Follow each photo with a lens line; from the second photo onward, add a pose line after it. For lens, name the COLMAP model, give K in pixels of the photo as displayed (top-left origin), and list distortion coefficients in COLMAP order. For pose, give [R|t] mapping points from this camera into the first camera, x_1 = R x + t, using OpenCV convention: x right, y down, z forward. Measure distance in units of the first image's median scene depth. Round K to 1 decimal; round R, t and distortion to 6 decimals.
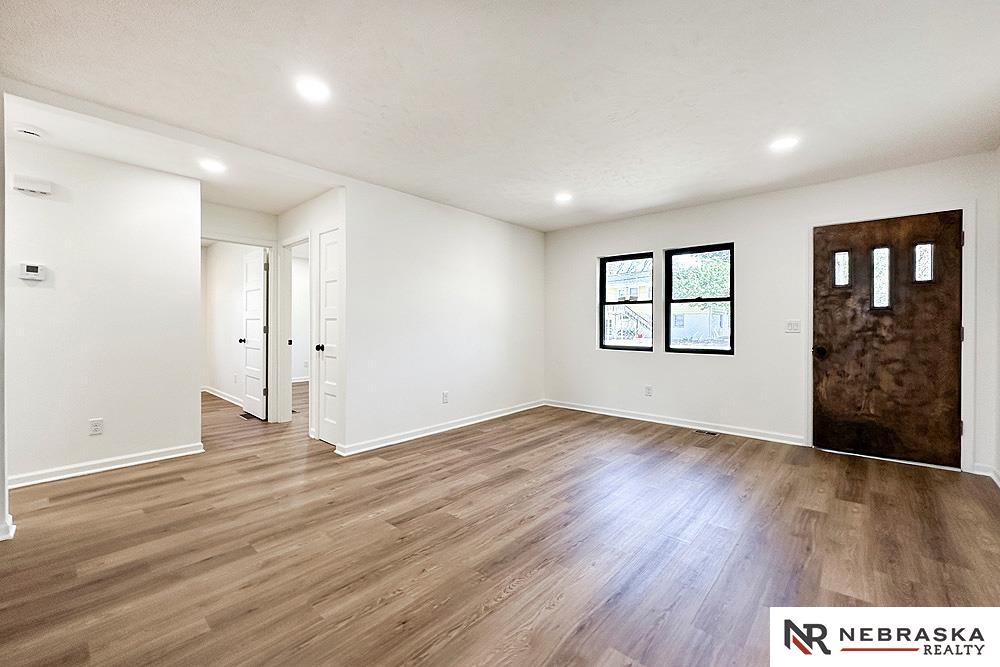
lens RADIAL K [[410.5, 0, 500.0], [0, 410.5, 333.5], [0, 0, 1]] dist [0.000008, 0.000047]
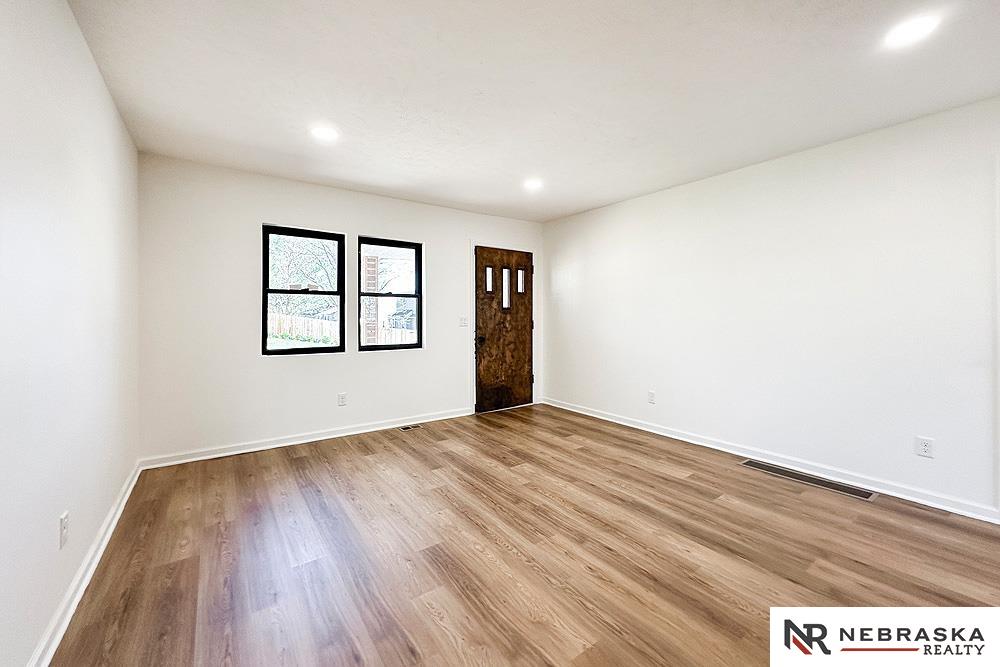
lens RADIAL K [[397.8, 0, 504.2], [0, 397.8, 317.4], [0, 0, 1]] dist [0.000889, 0.000123]
pose [[0.214909, -0.004725, 0.976623, -0.492515], [0.020710, 0.999785, 0.000280, -0.029450], [-0.976415, 0.020165, 0.214960, 0.688415]]
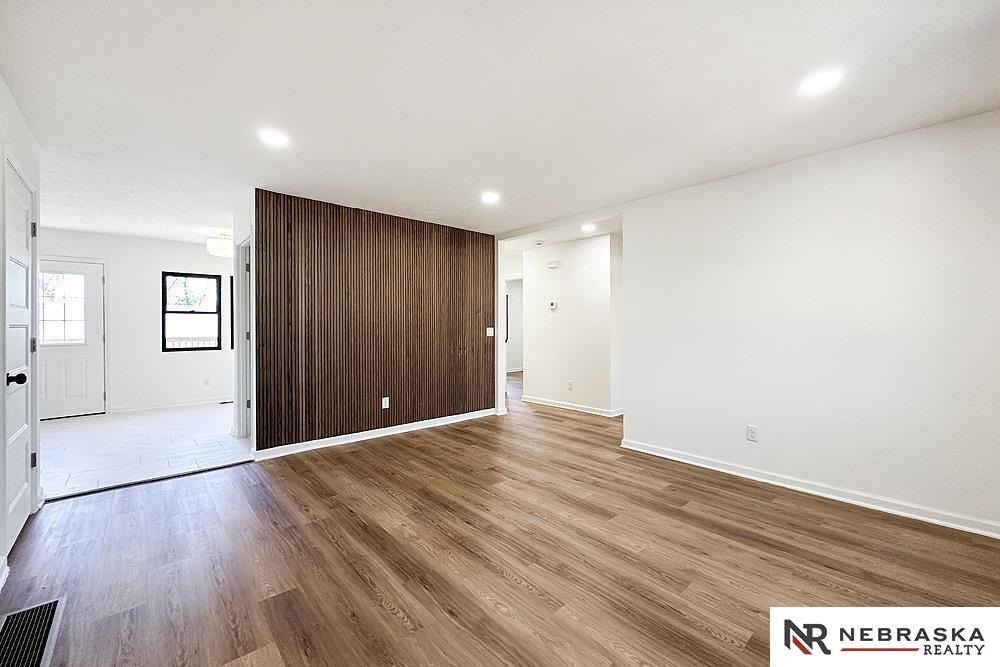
lens RADIAL K [[410.5, 0, 500.0], [0, 410.5, 333.5], [0, 0, 1]] dist [0.000008, 0.000047]
pose [[-0.119006, 0.019763, -0.992697, 0.812471], [-0.018813, 0.999578, 0.022156, -0.038587], [0.992715, 0.021312, -0.118584, 0.804726]]
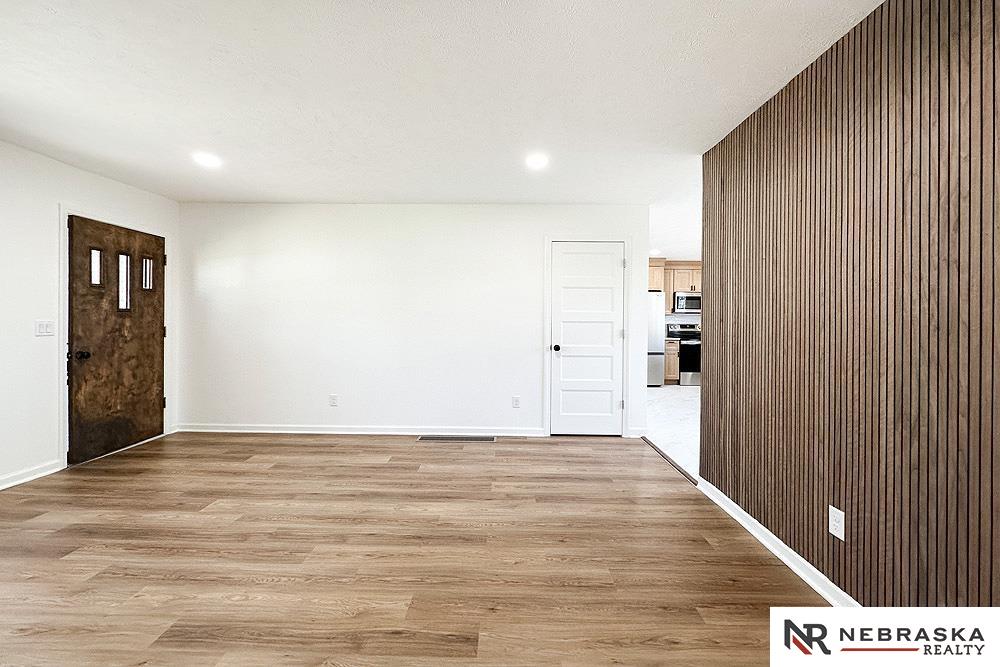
lens RADIAL K [[399.9, 0, 502.6], [0, 399.9, 324.8], [0, 0, 1]] dist [0.000307, 0.000109]
pose [[-0.654149, -0.013993, 0.756236, -0.518693], [0.004710, 0.999734, 0.022573, -0.042048], [-0.756351, 0.018328, -0.653909, 0.928042]]
